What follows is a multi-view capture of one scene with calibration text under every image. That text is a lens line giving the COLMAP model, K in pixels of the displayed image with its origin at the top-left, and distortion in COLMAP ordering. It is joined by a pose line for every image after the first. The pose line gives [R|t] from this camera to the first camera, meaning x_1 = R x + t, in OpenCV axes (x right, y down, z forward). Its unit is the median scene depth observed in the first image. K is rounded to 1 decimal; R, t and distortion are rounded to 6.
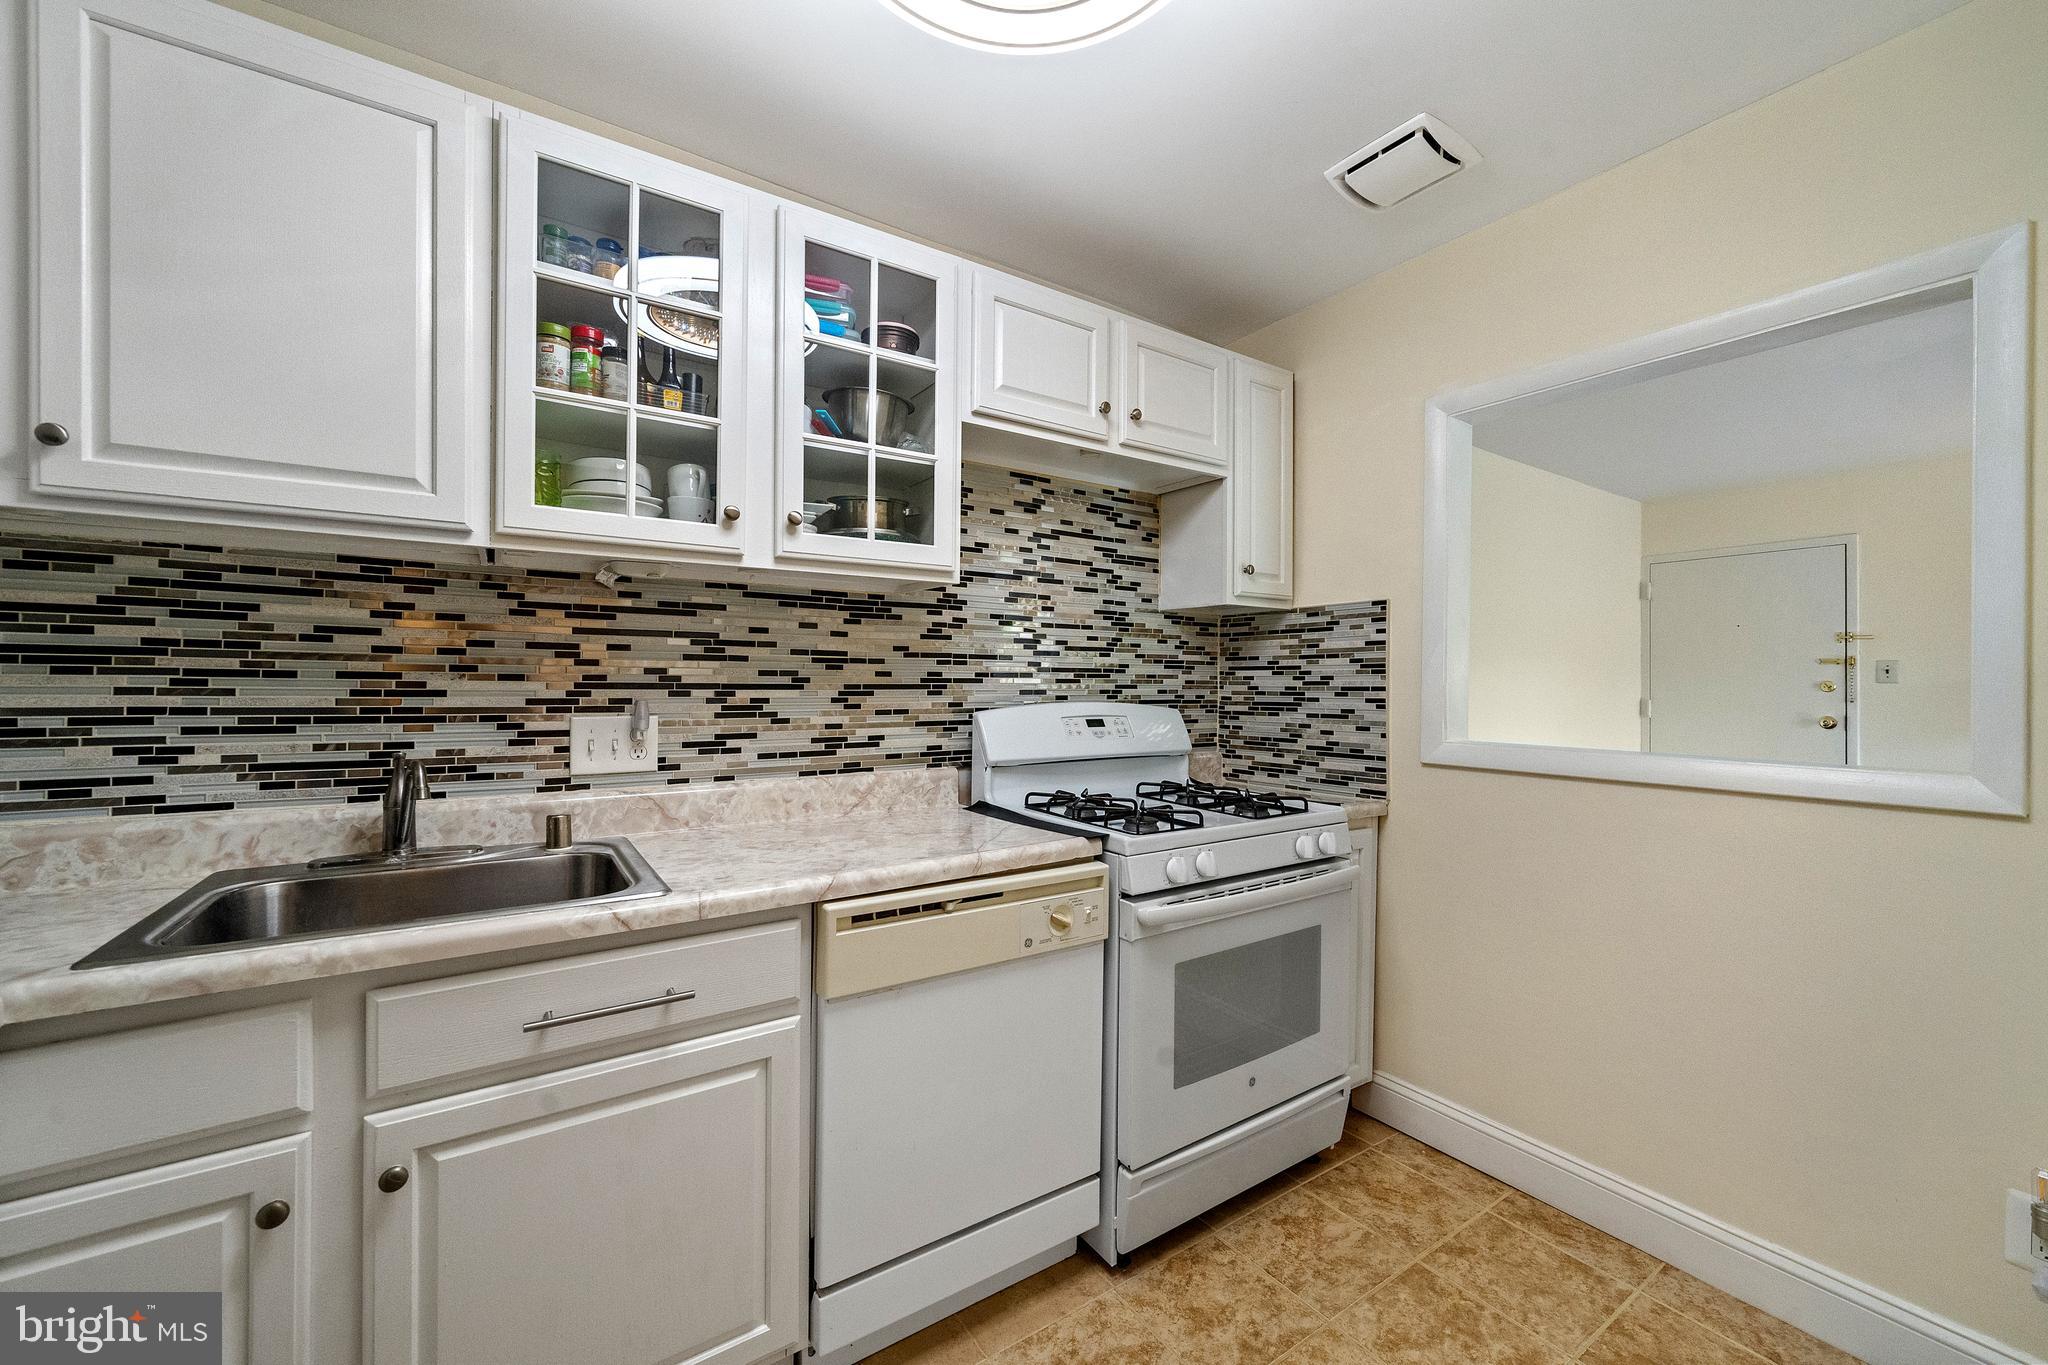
lens RADIAL K [[802.1, 0, 1009.5], [0, 802.1, 682.0], [0, 0, 1]] dist [-0.005452, 0.001032]
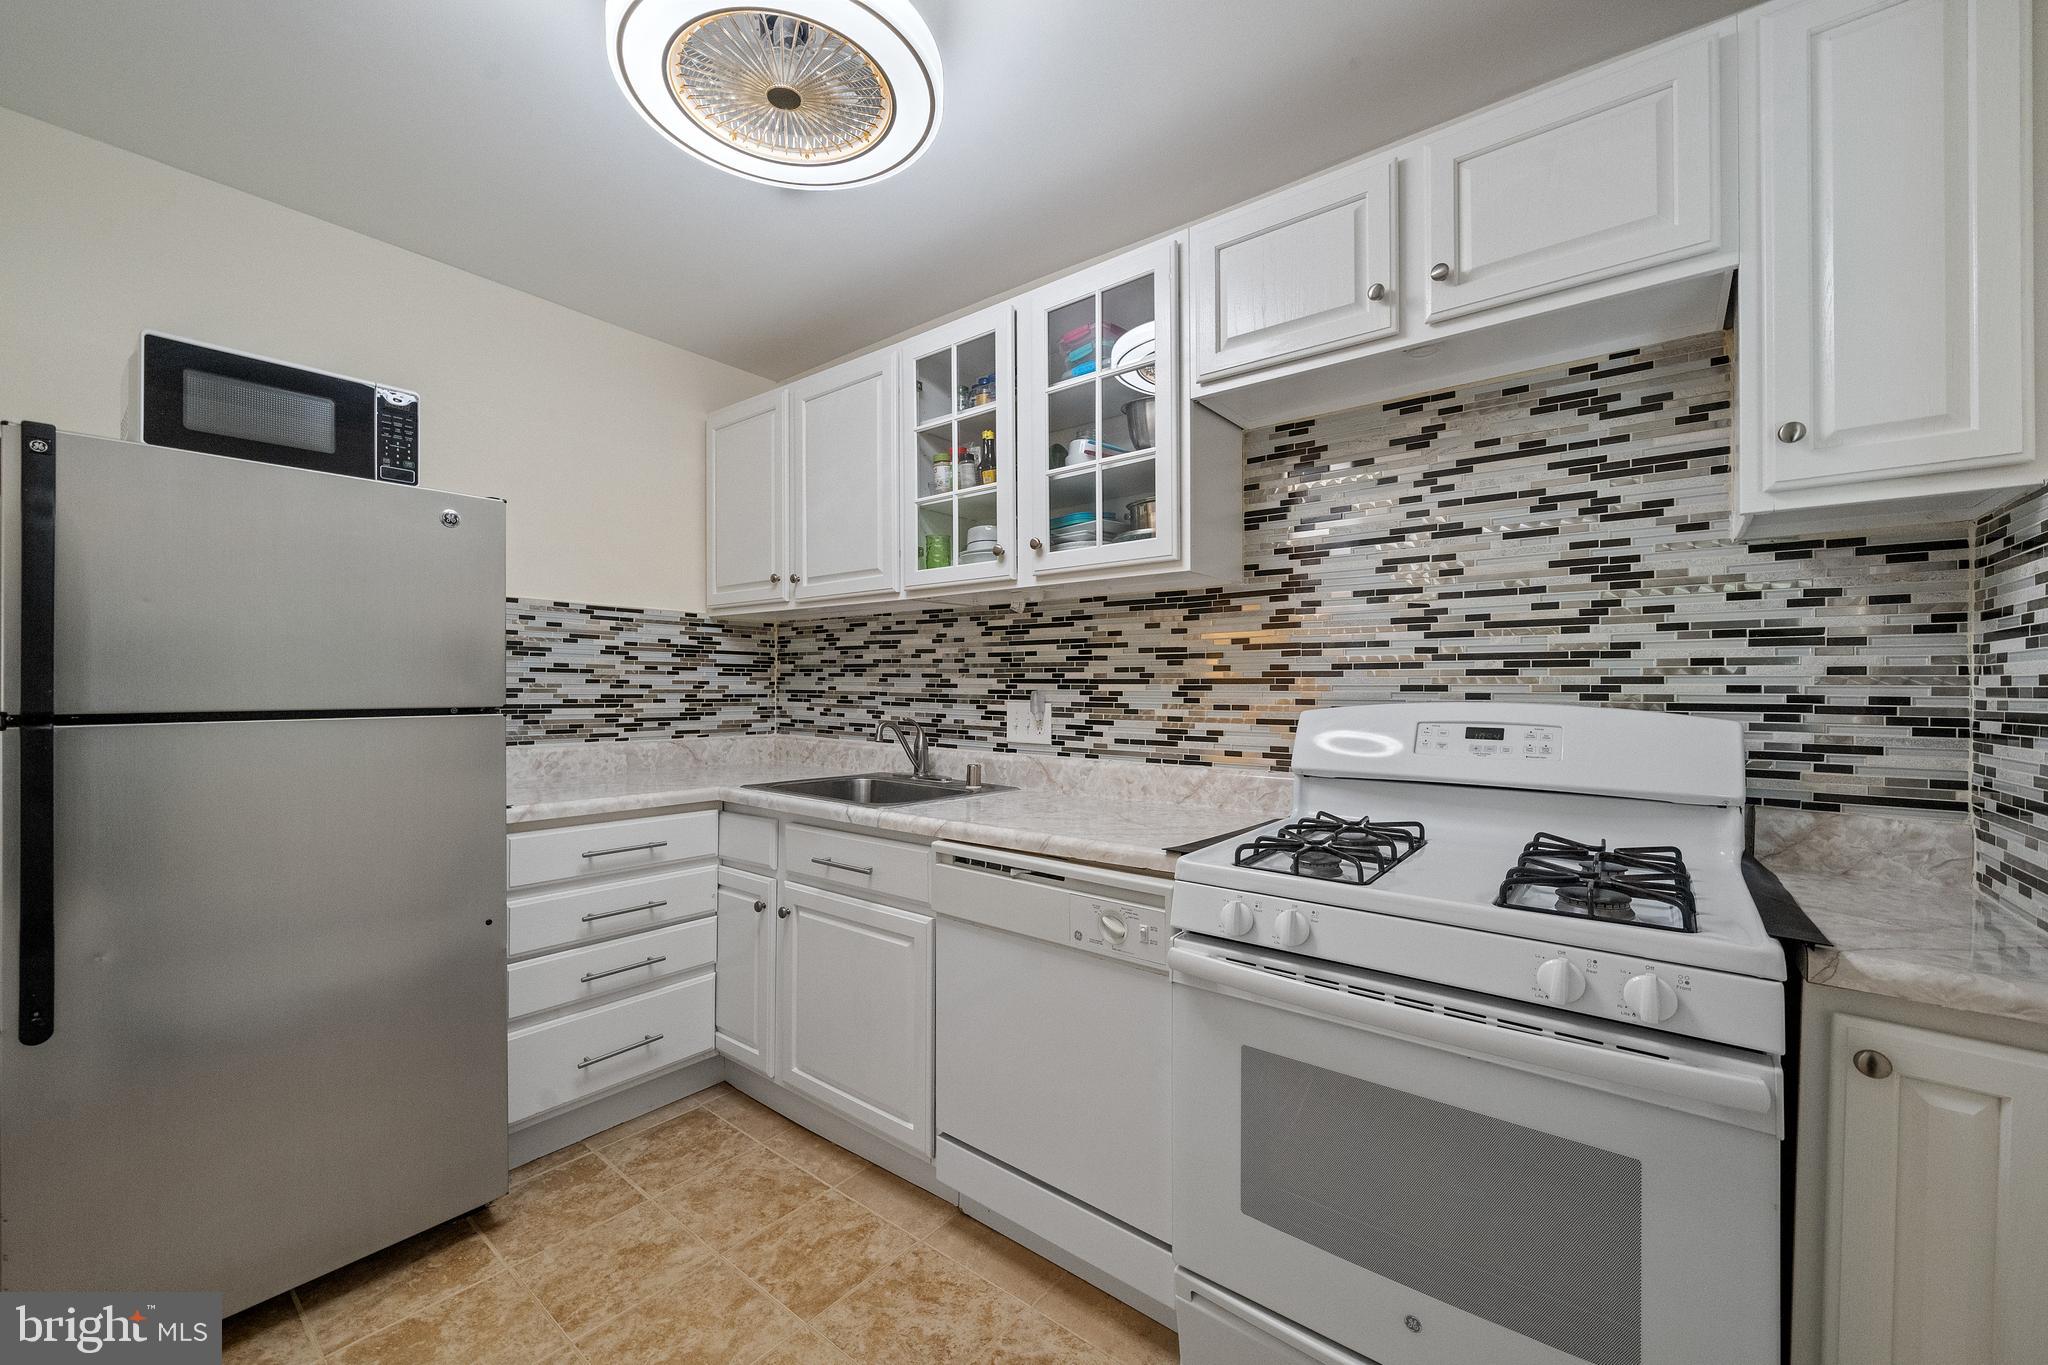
lens RADIAL K [[795.8, 0, 1001.0], [0, 795.8, 684.3], [0, 0, 1]] dist [-0.000238, 0.000100]
pose [[0.295560, -0.005385, -0.955309, 0.755900], [-0.001341, 0.999981, -0.006052, 0.017351], [0.955323, 0.003070, 0.295548, 0.499267]]
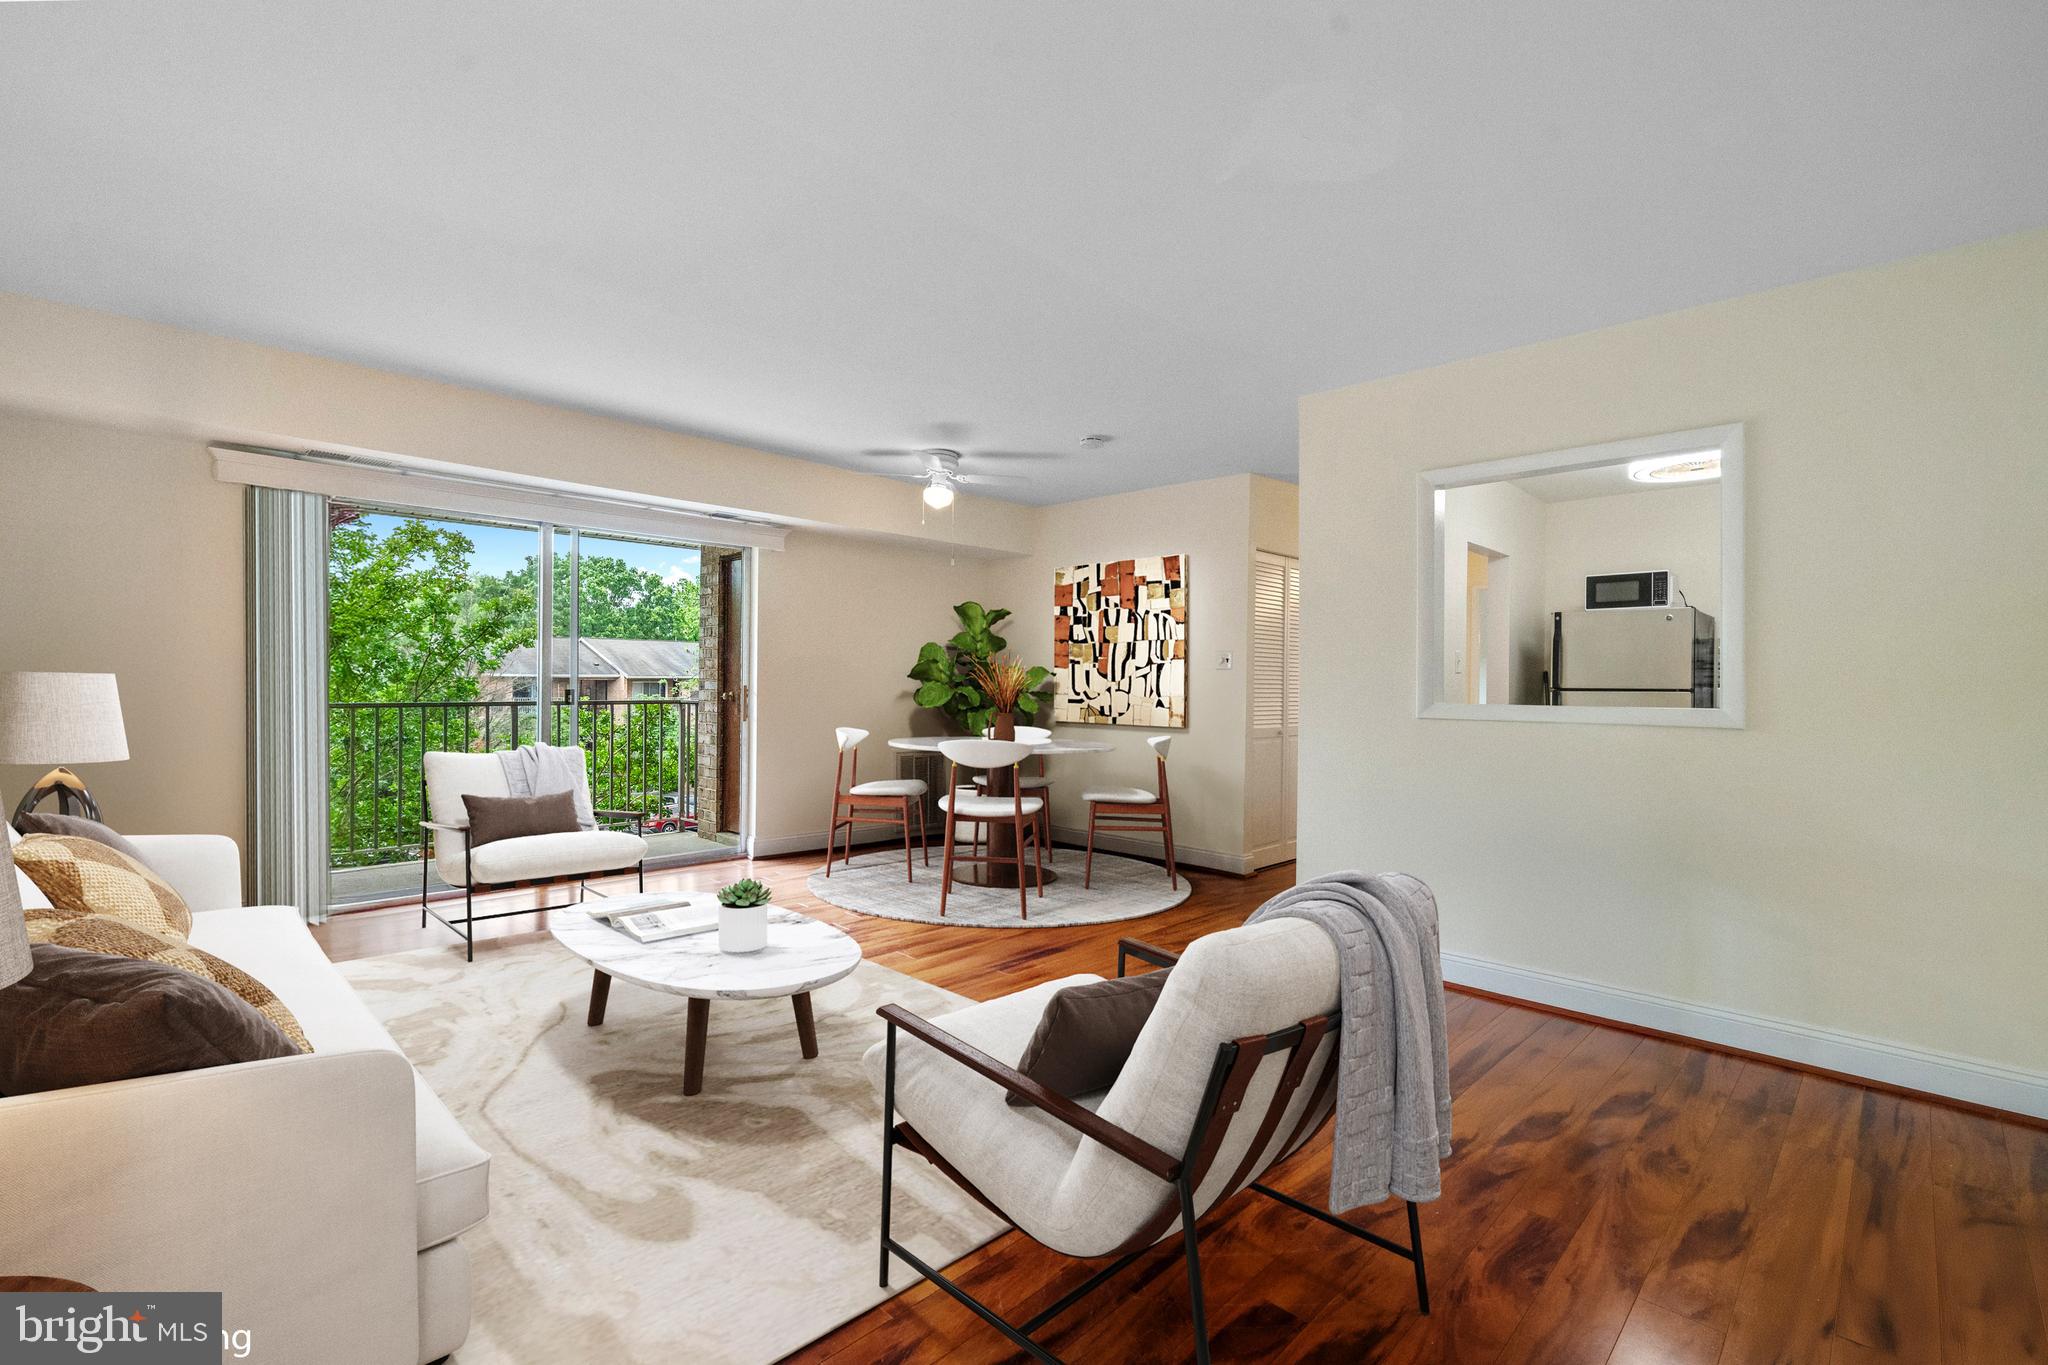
lens RADIAL K [[893.6, 0, 1036.1], [0, 893.6, 691.2], [0, 0, 1]] dist [0.001196, -0.001230]
pose [[-0.975418, -0.010267, -0.220123, 2.175947], [-0.012228, 0.999897, 0.007550, 0.048123], [0.220023, 0.010056, -0.975443, 2.400916]]
